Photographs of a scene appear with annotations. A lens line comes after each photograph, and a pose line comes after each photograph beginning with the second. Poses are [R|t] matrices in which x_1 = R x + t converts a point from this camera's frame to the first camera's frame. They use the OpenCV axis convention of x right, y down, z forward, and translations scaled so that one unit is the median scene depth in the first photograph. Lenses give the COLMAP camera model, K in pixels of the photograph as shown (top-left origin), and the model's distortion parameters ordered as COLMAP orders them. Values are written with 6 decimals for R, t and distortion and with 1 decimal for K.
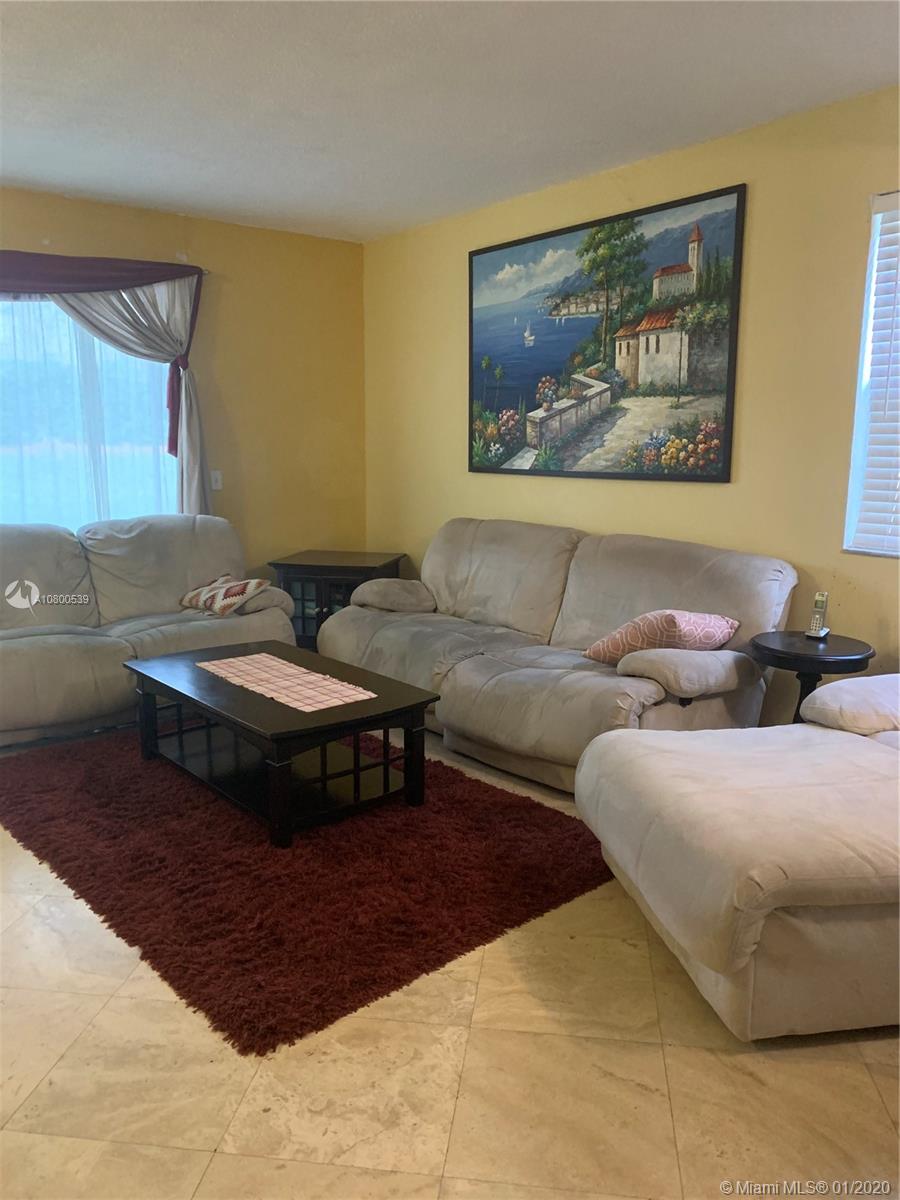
lens RADIAL K [[911.1, 0, 455.1], [0, 911.1, 591.6], [0, 0, 1]] dist [0.013843, -0.009174]
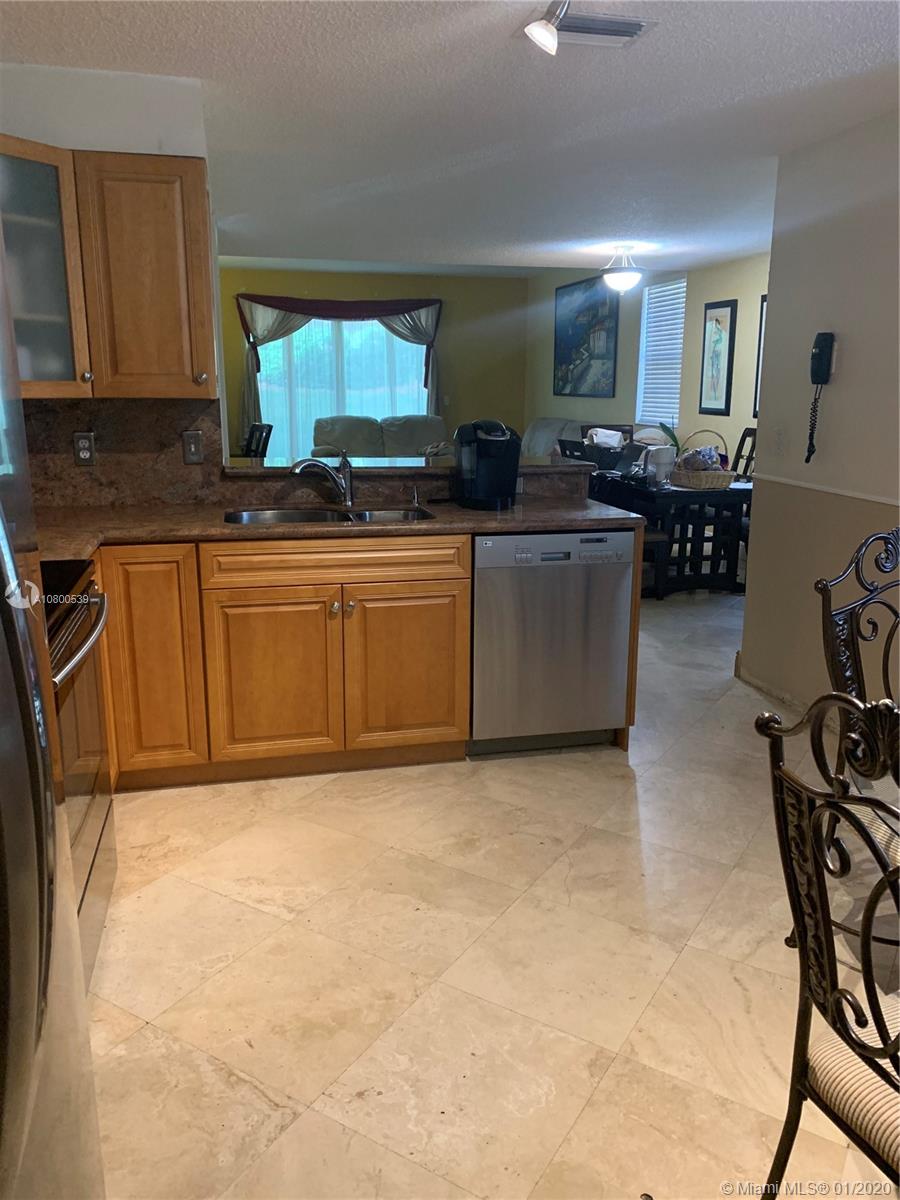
lens RADIAL K [[911.1, 0, 452.8], [0, 911.1, 597.9], [0, 0, 1]] dist [0.013843, -0.009174]
pose [[0.907373, 0.091455, -0.410257, 0.747703], [-0.064223, 0.994747, 0.079706, 0.185969], [0.415392, -0.045975, 0.908480, -1.055144]]
